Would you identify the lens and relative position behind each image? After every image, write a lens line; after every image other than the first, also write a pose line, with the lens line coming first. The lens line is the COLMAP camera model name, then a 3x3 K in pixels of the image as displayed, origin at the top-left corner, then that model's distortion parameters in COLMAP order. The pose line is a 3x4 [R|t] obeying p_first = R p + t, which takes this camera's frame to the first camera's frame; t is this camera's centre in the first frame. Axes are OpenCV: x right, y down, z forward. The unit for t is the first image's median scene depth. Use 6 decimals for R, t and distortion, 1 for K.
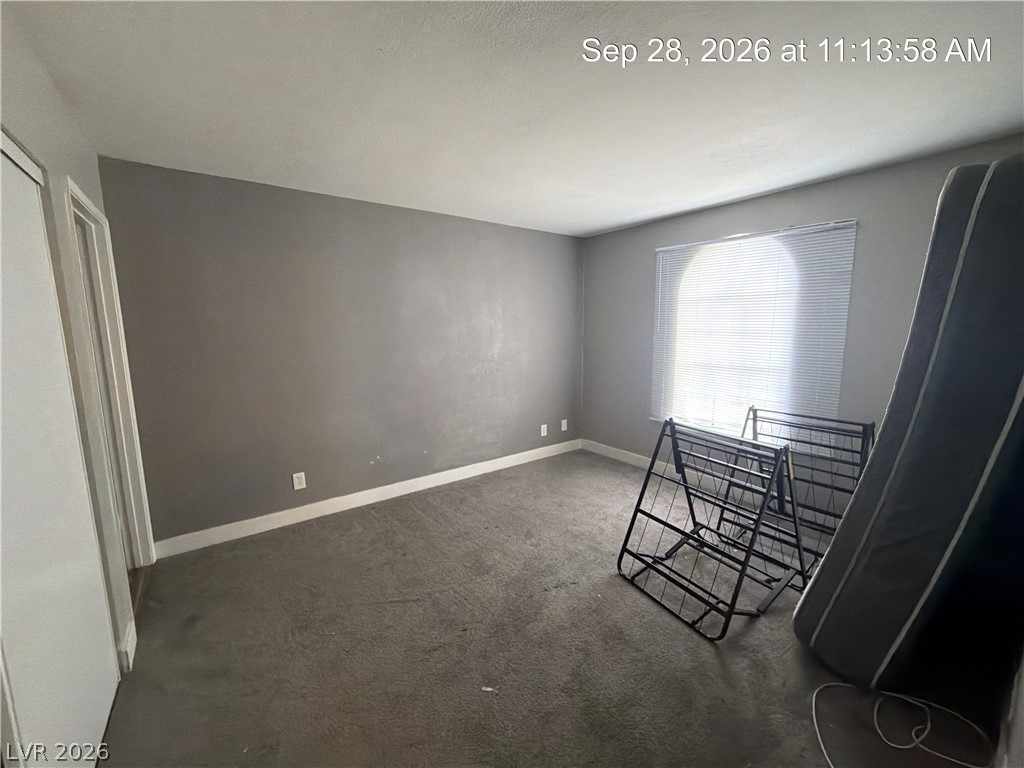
lens RADIAL K [[408.1, 0, 511.2], [0, 408.1, 383.2], [0, 0, 1]] dist [0.002306, 0.000040]
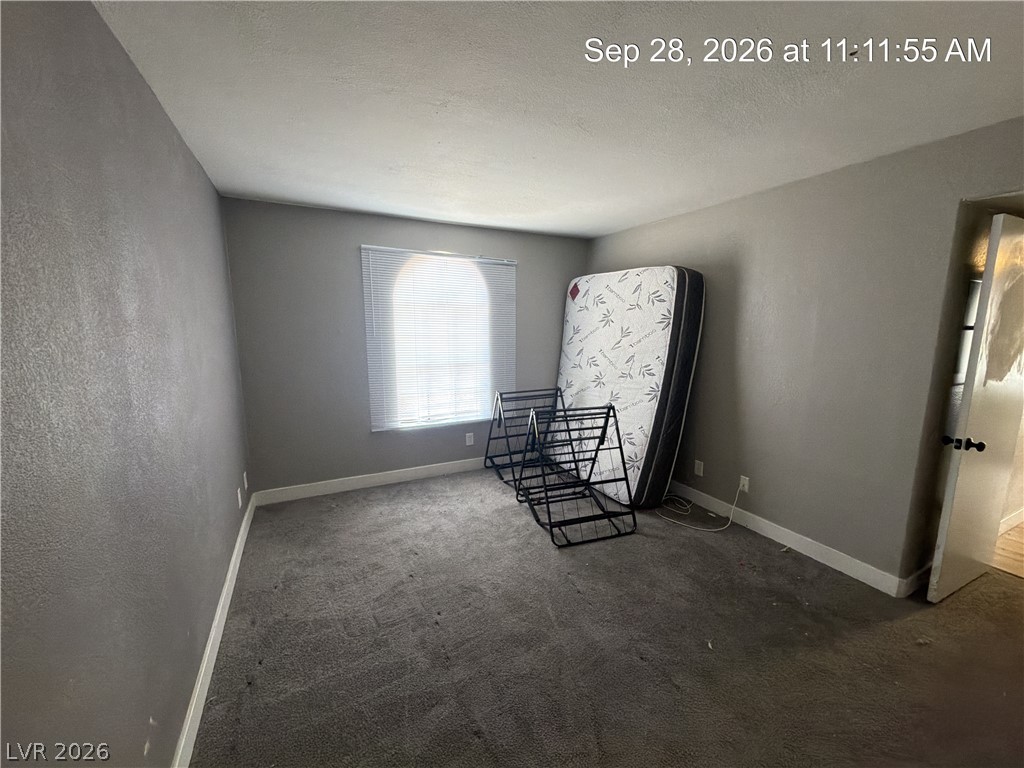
lens RADIAL K [[408.1, 0, 511.7], [0, 408.1, 385.8], [0, 0, 1]] dist [0.002306, 0.000040]
pose [[0.170994, -0.145269, 0.974504, -0.613552], [0.132006, 0.983531, 0.123452, -0.107994], [-0.976389, 0.107531, 0.187354, 0.646753]]
